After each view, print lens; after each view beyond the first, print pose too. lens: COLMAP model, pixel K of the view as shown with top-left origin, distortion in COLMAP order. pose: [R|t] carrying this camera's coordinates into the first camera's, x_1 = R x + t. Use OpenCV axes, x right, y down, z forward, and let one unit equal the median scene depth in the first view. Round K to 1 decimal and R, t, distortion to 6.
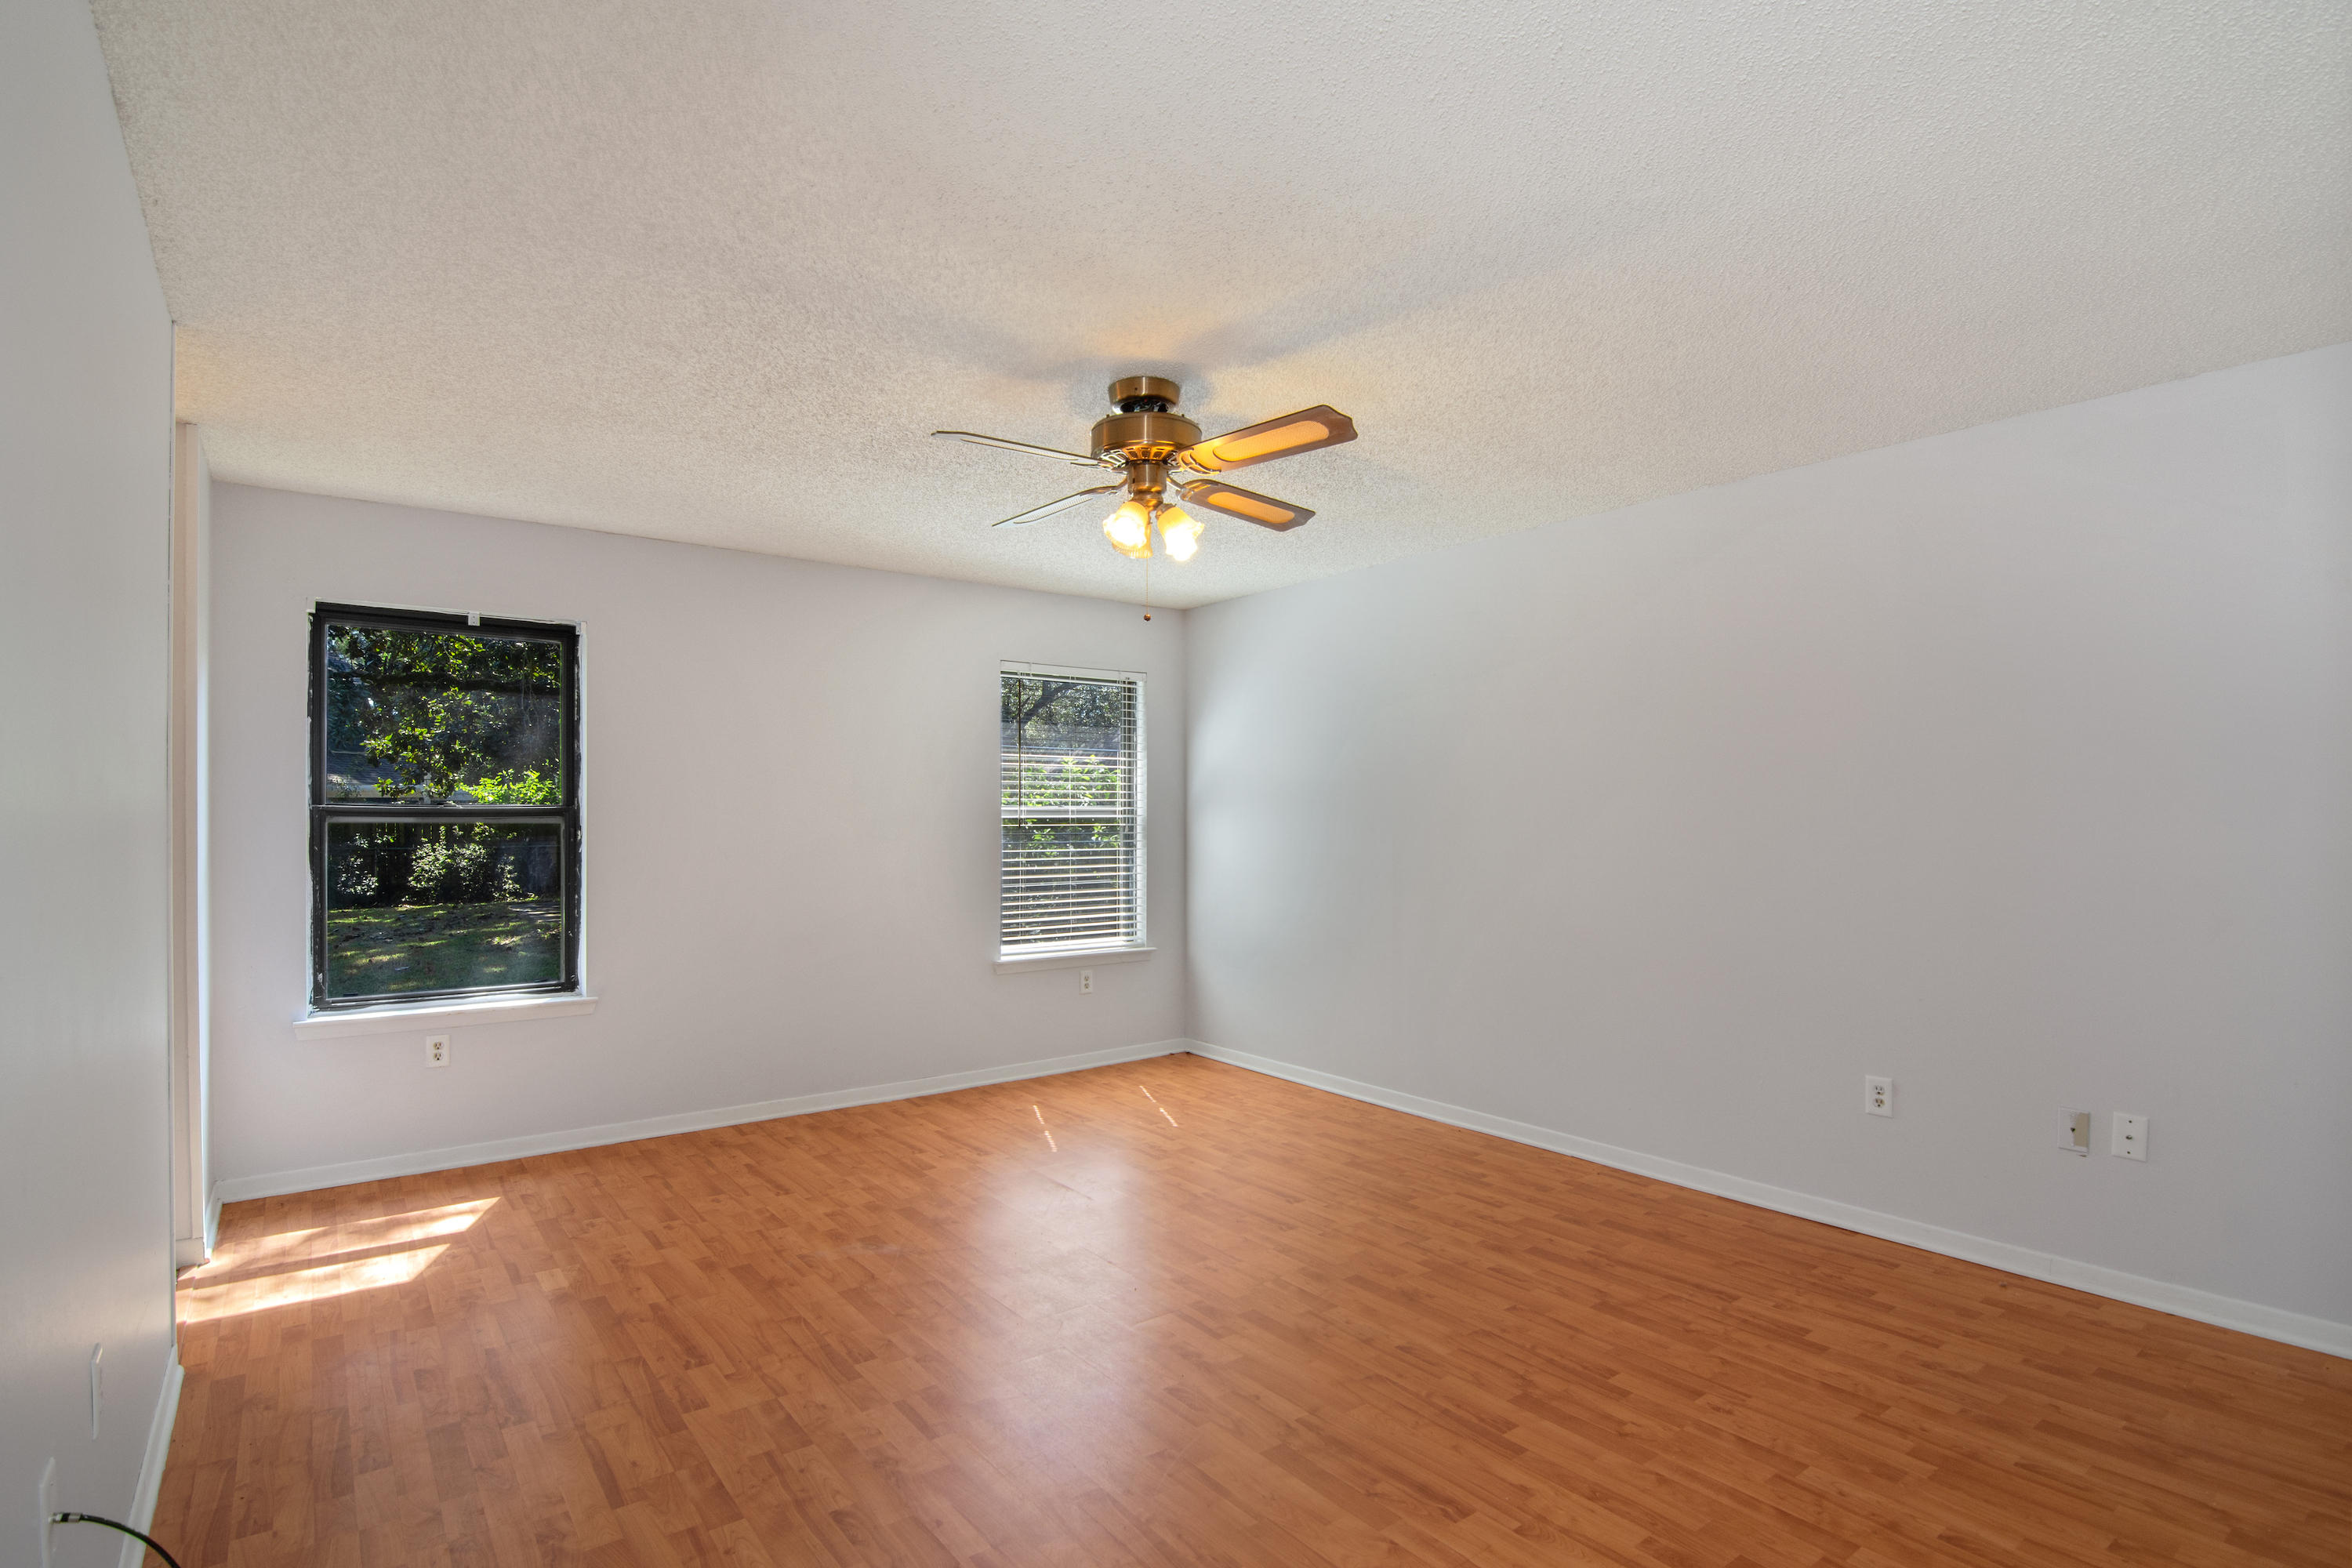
lens RADIAL K [[1137.5, 0, 1167.0], [0, 1137.5, 795.3], [0, 0, 1]] dist [-0.004878, -0.009919]
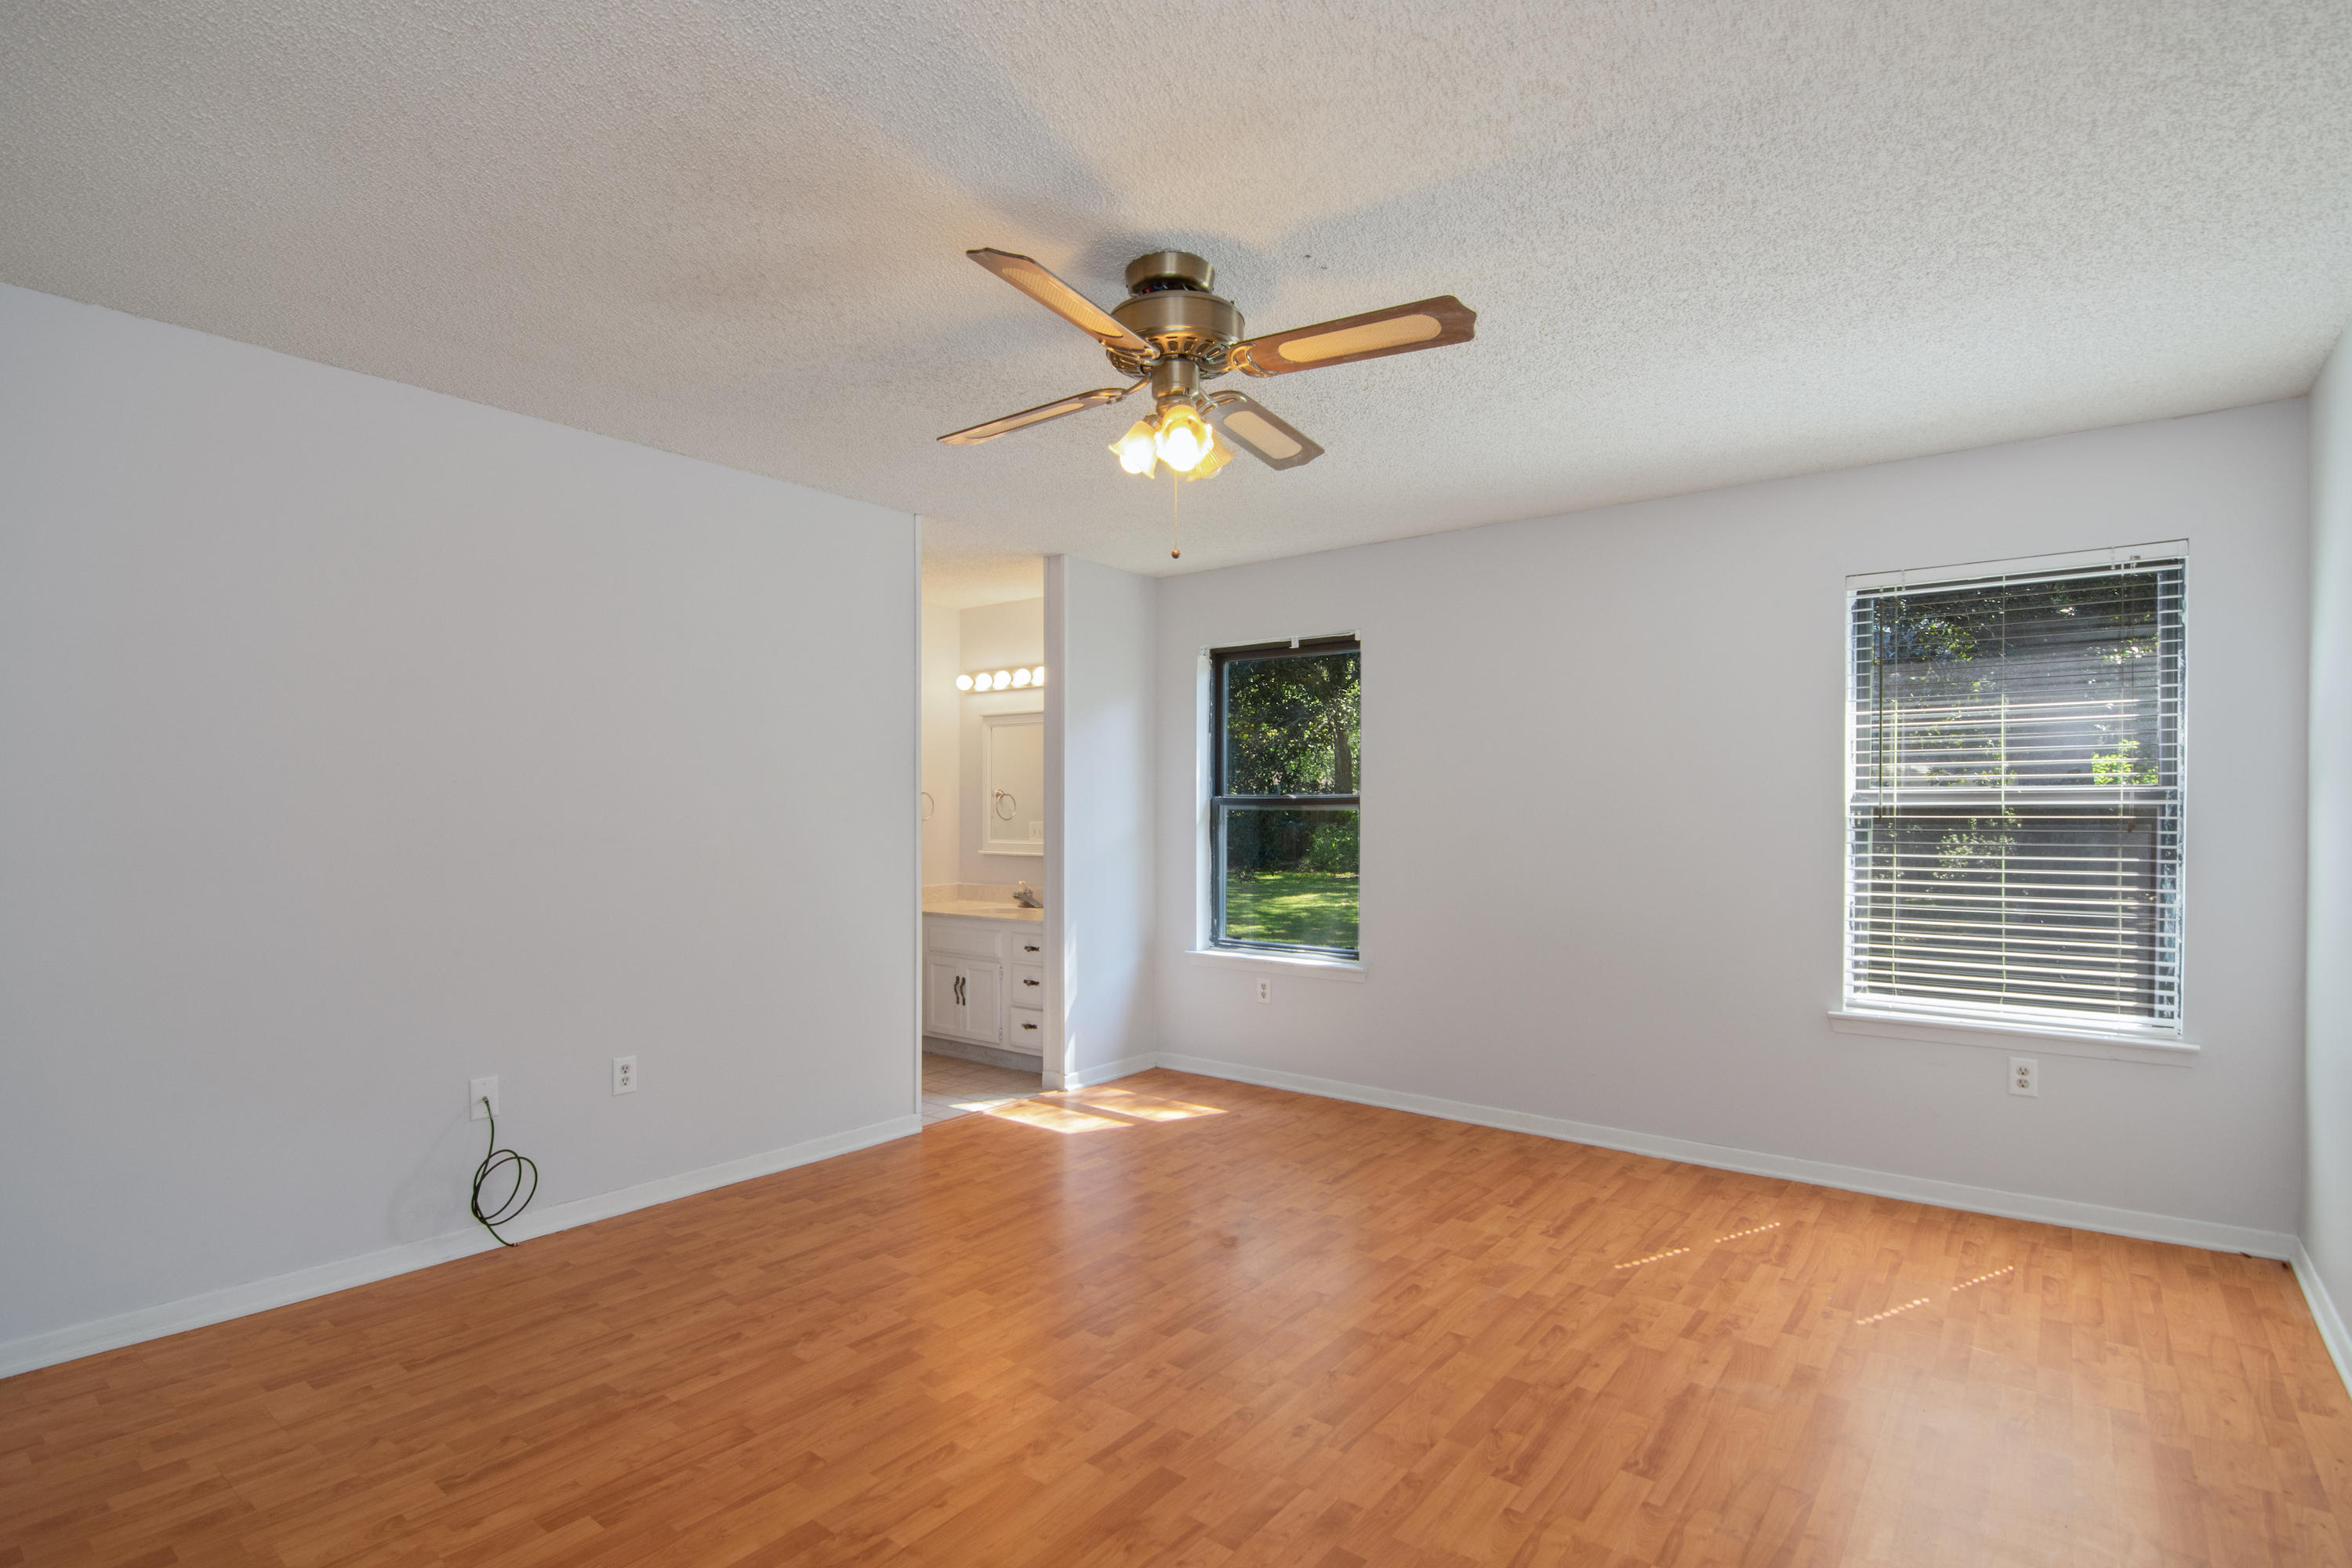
lens RADIAL K [[1137.5, 0, 1170.5], [0, 1137.5, 802.9], [0, 0, 1]] dist [-0.004878, -0.009919]
pose [[0.257799, -0.003994, -0.966190, 0.513883], [0.018692, 0.999825, 0.000855, 0.012458], [0.966018, -0.018281, 0.257829, 0.535380]]
